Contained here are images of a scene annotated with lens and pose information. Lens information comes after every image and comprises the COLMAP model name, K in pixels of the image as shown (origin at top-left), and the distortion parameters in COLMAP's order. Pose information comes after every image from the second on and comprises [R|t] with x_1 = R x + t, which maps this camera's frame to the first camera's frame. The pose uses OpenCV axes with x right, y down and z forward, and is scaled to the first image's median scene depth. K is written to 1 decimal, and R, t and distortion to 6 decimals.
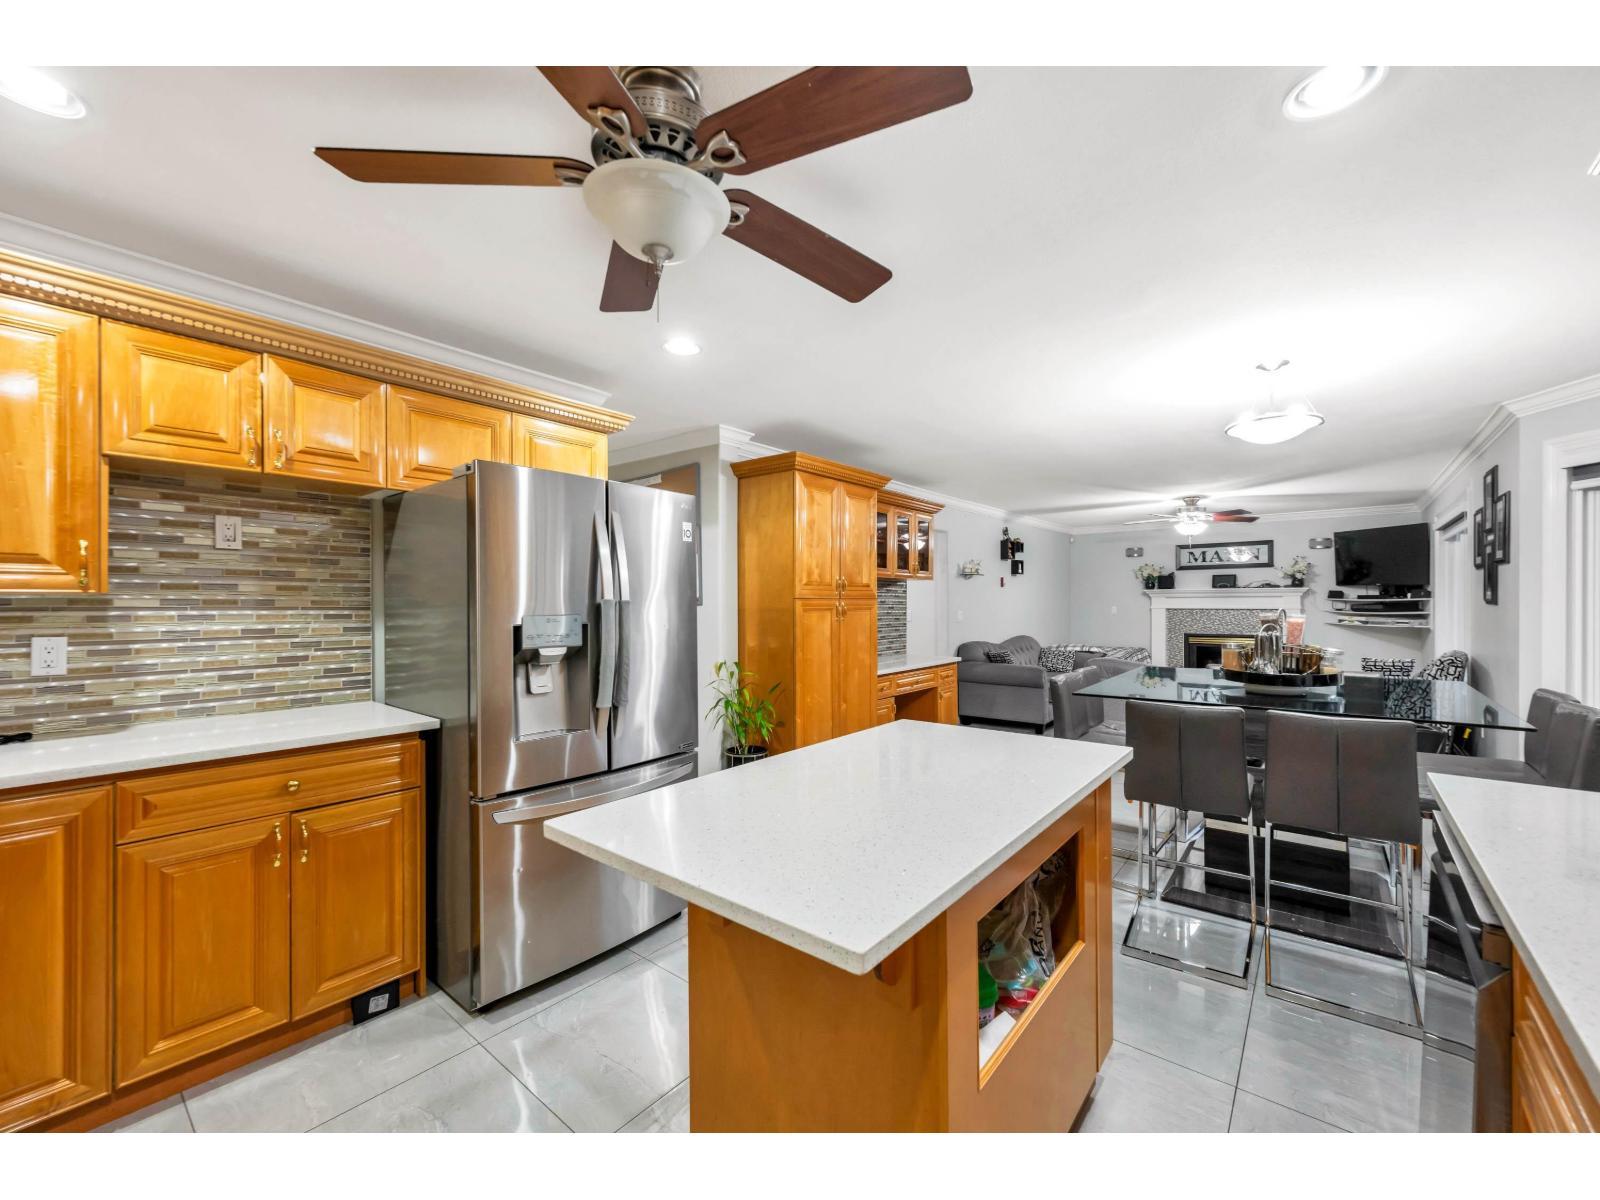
lens RADIAL K [[656.5, 0, 810.2], [0, 656.5, 600.6], [0, 0, 1]] dist [-0.003277, -0.000685]
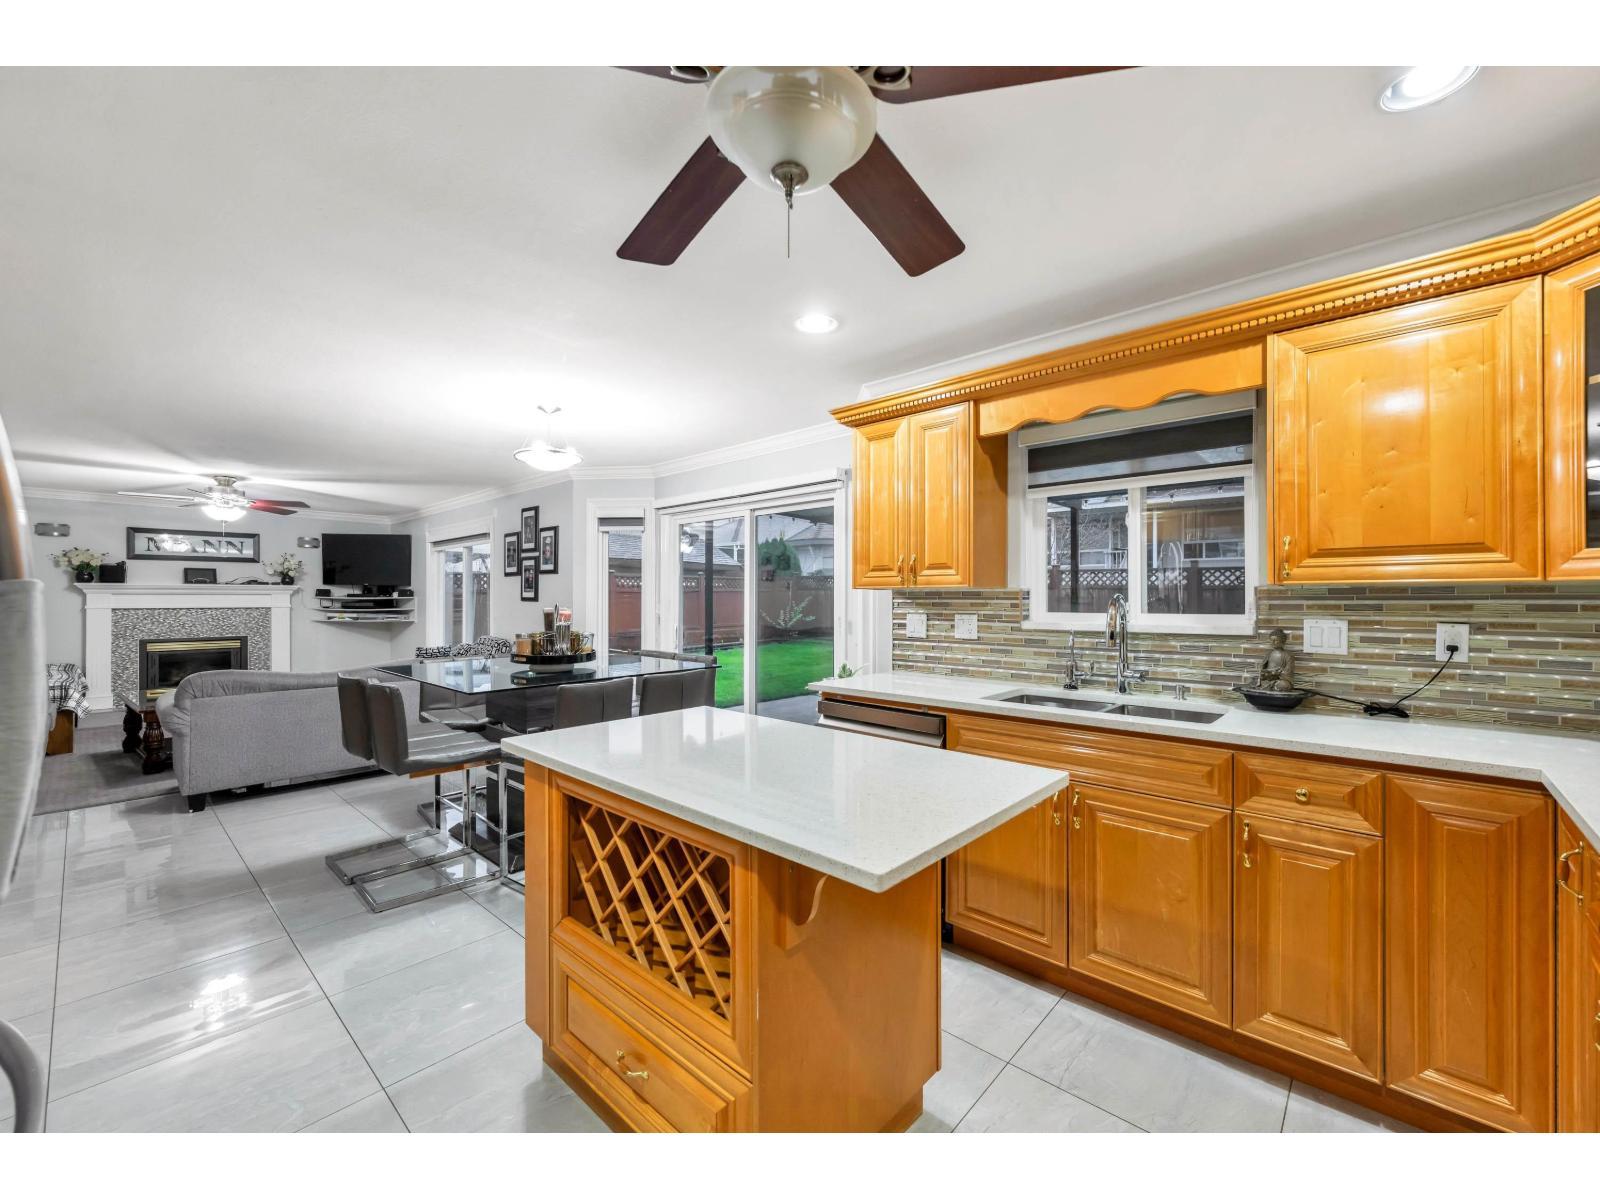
lens RADIAL K [[656.5, 0, 813.2], [0, 656.5, 596.5], [0, 0, 1]] dist [-0.003277, -0.000685]
pose [[0.059203, 0.008721, 0.998208, -0.190013], [-0.002740, 0.999959, -0.008574, 0.003130], [-0.998242, -0.002227, 0.059224, 0.155016]]
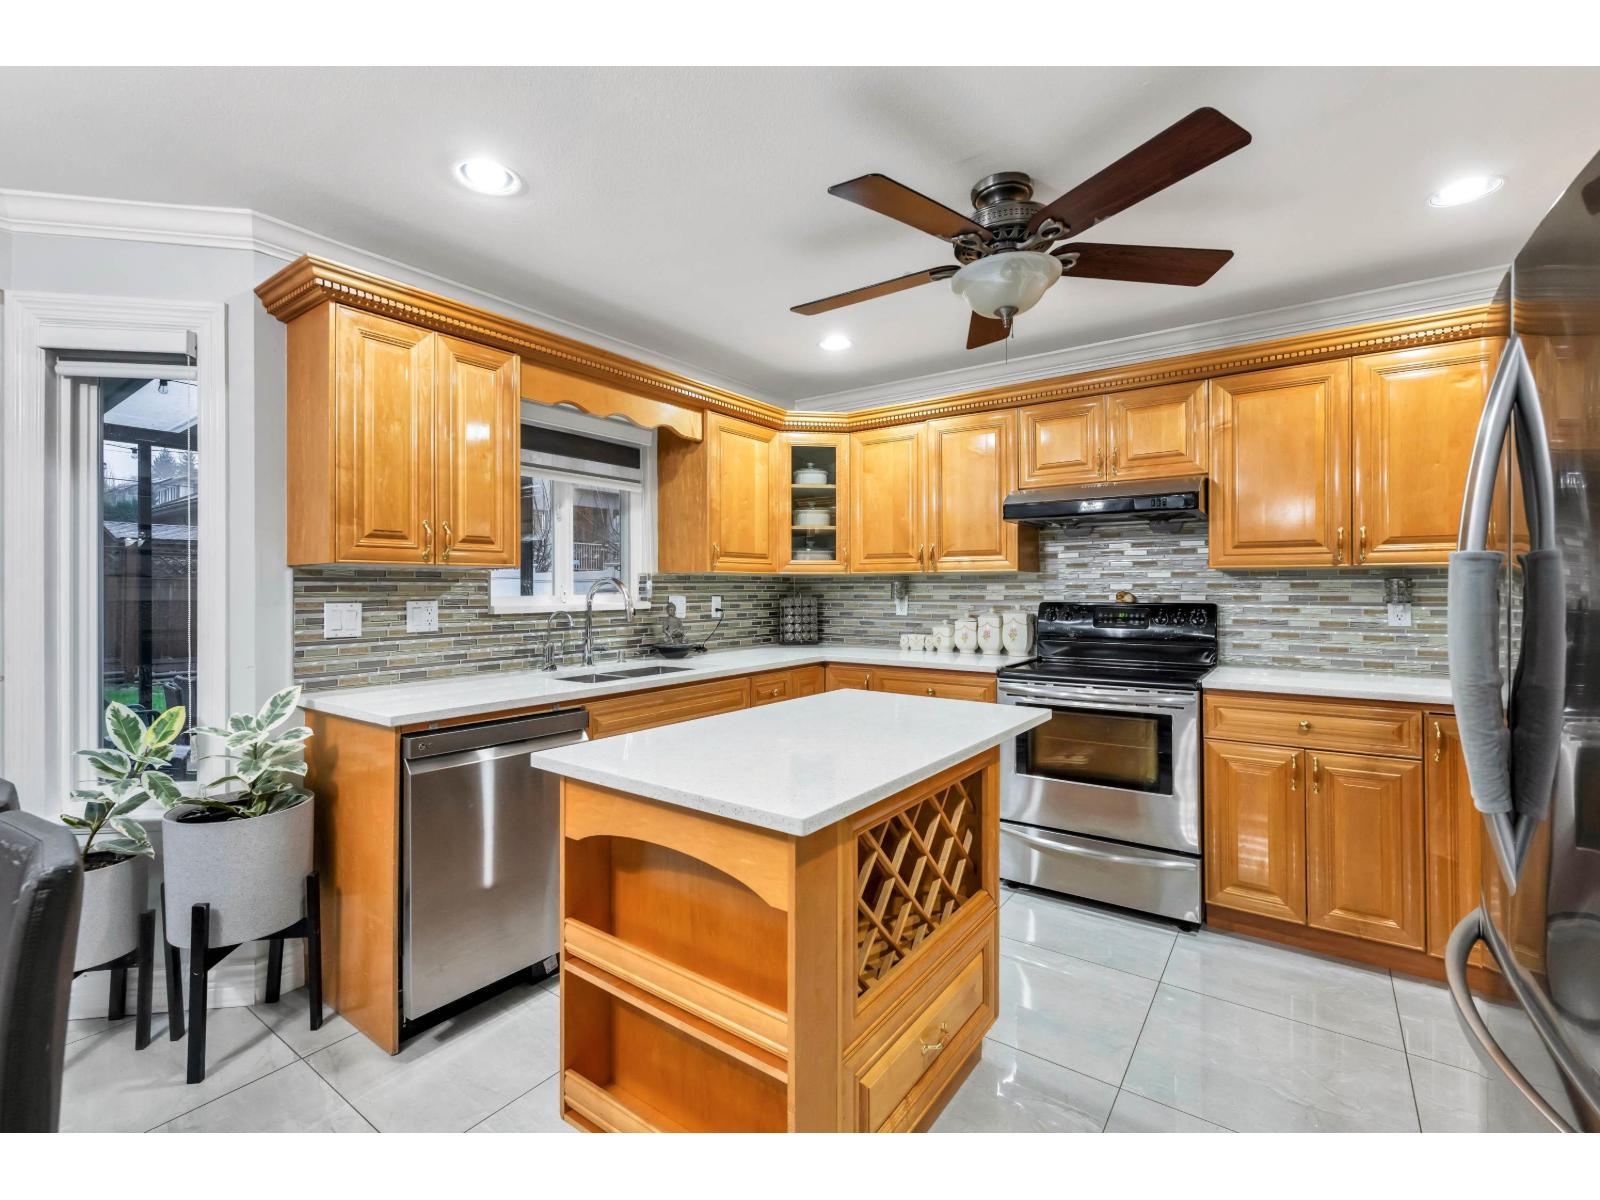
lens RADIAL K [[717.1, 0, 788.5], [0, 717.1, 586.9], [0, 0, 1]] dist [0.000747, -0.000905]
pose [[-0.998880, 0.006098, -0.046911, 0.035966], [0.006193, 0.999979, -0.001893, 0.005259], [0.046899, -0.002182, -0.998897, 0.411609]]
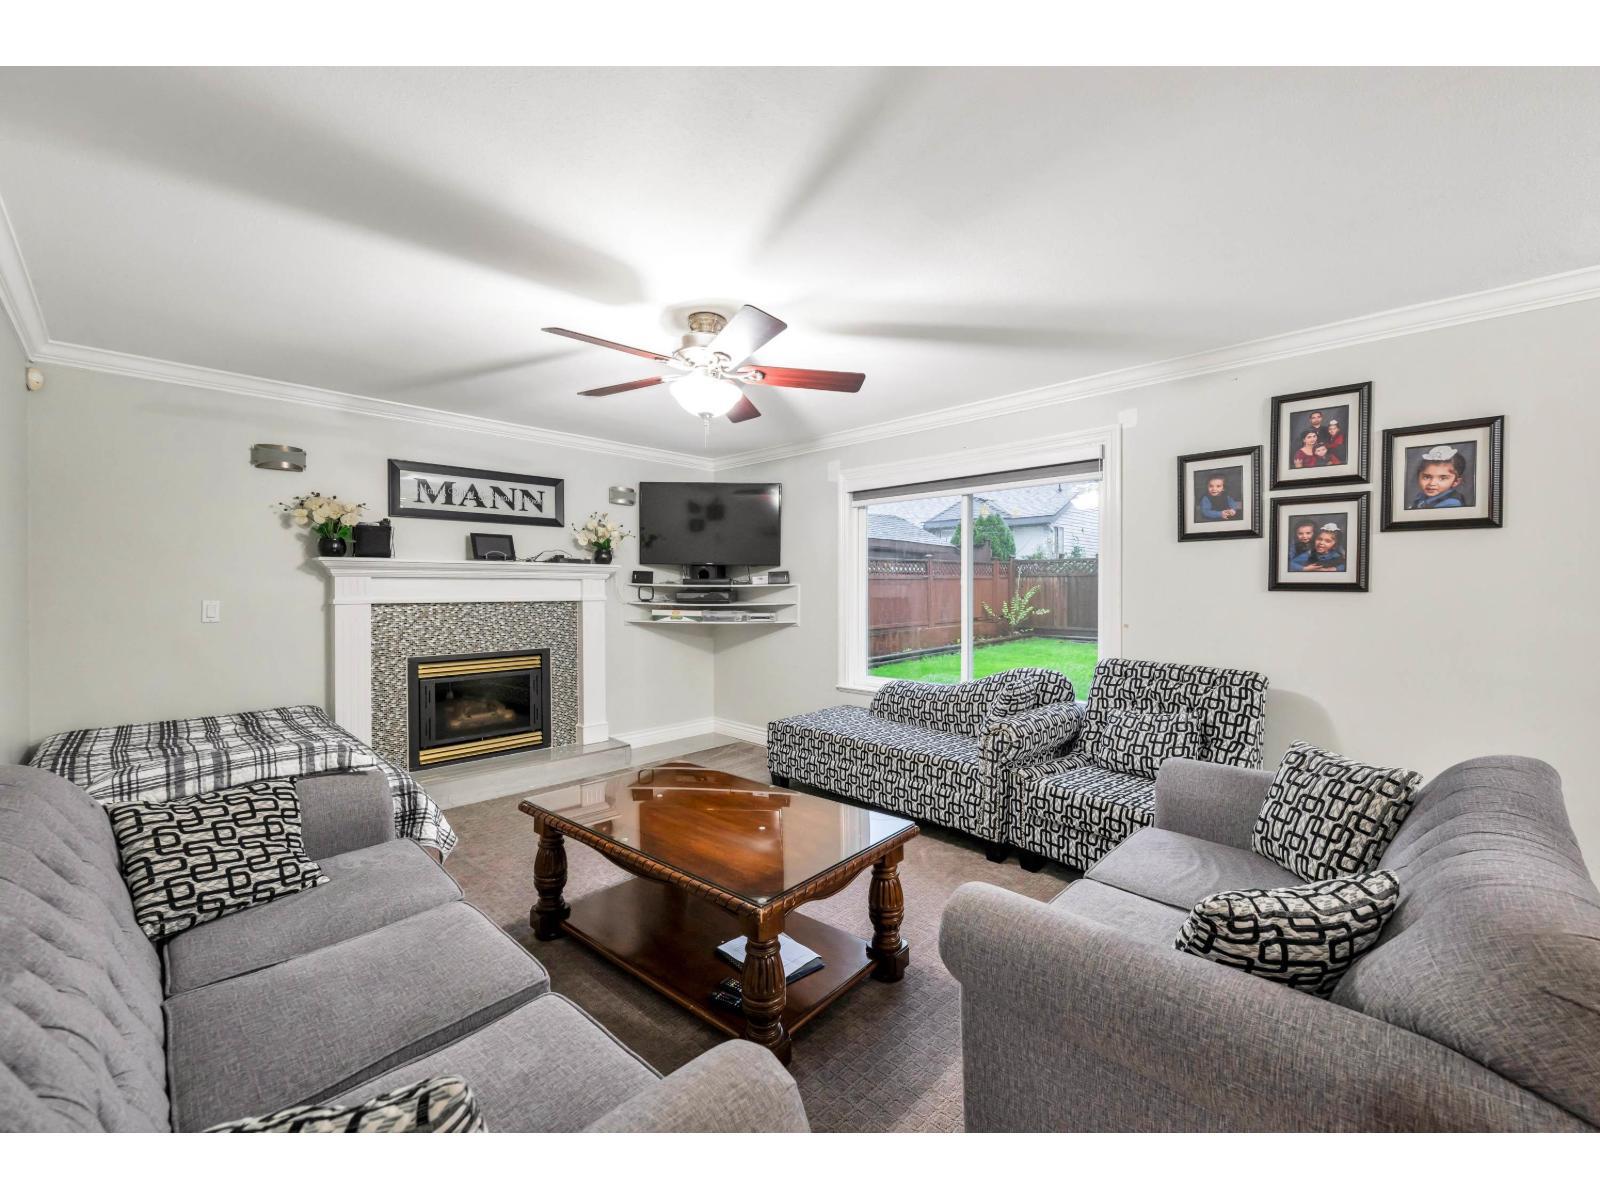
lens RADIAL K [[656.5, 0, 795.0], [0, 656.5, 593.4], [0, 0, 1]] dist [-0.003277, -0.000685]
pose [[0.102196, -0.003156, 0.994759, 0.165835], [-0.002987, 0.999989, 0.003480, 0.003791], [-0.994760, -0.003327, 0.102186, 0.765810]]
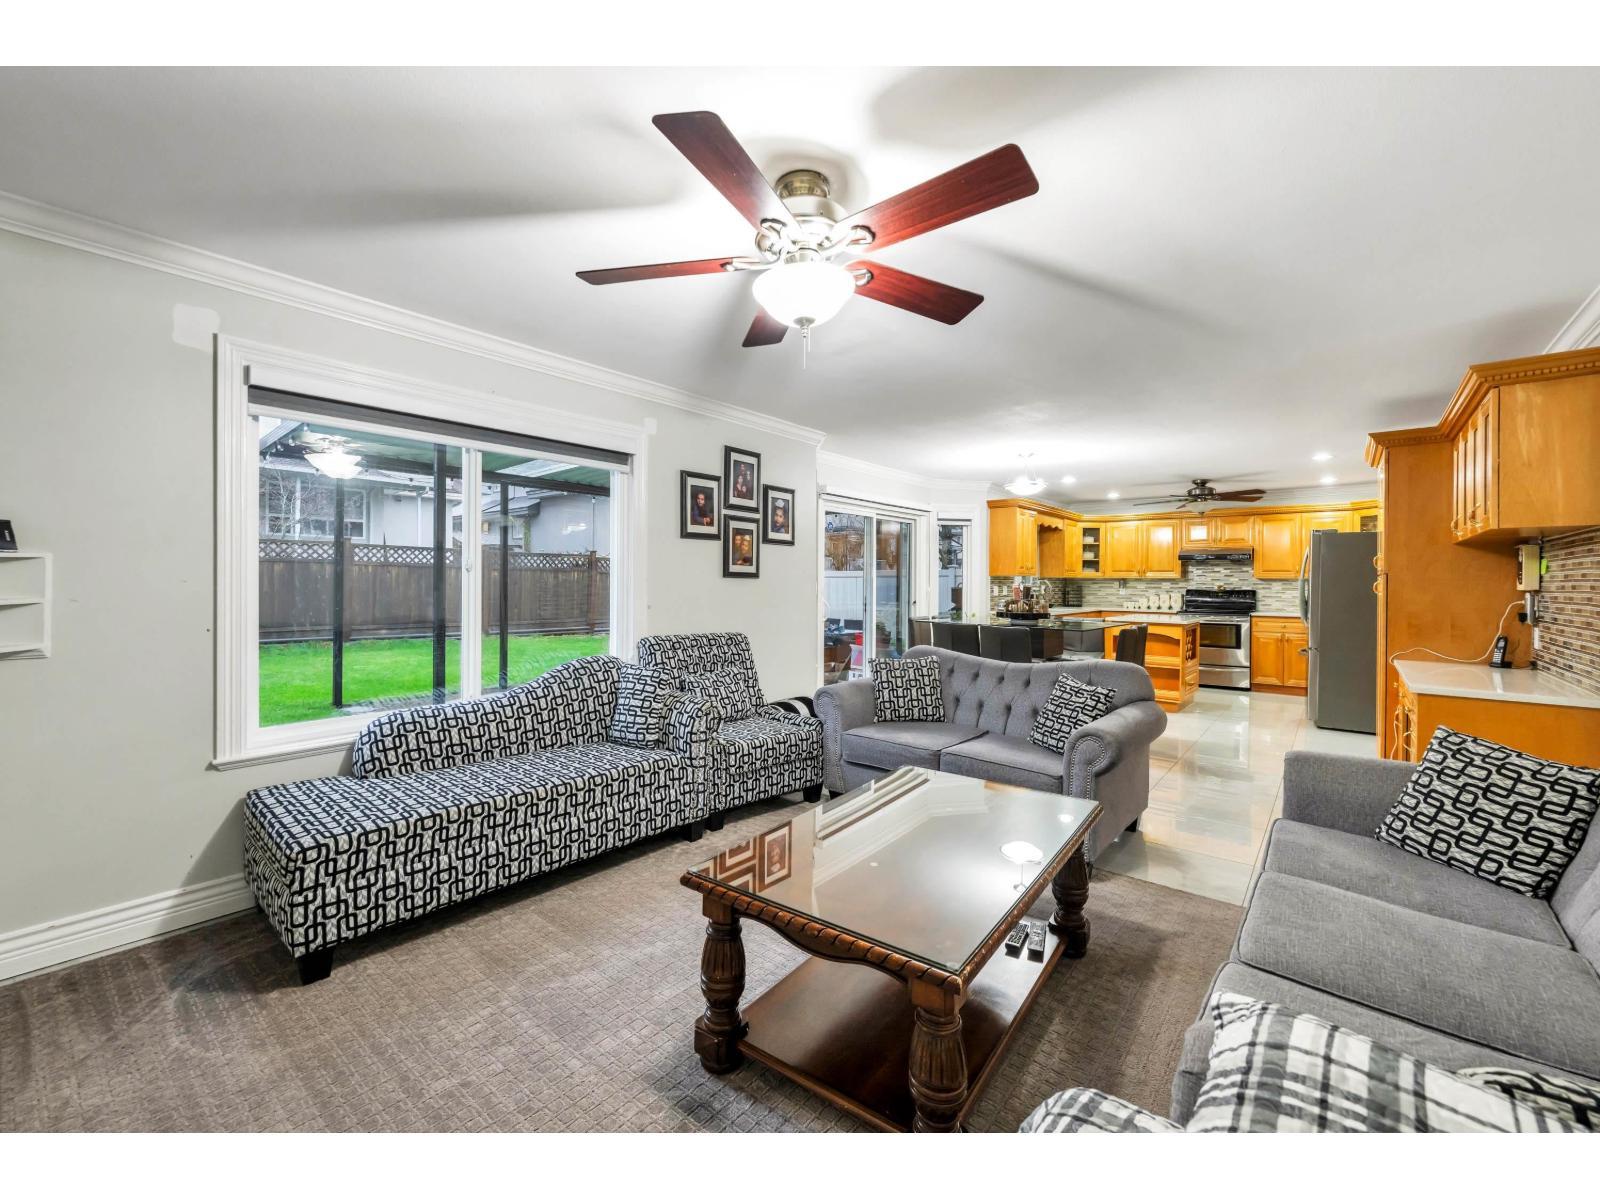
lens RADIAL K [[656.5, 0, 793.7], [0, 656.5, 585.0], [0, 0, 1]] dist [-0.003277, -0.000685]
pose [[-0.999627, -0.005189, 0.026807, 0.467203], [-0.005086, 0.999979, 0.003927, 0.006586], [-0.026827, 0.003789, -0.999633, 1.056916]]
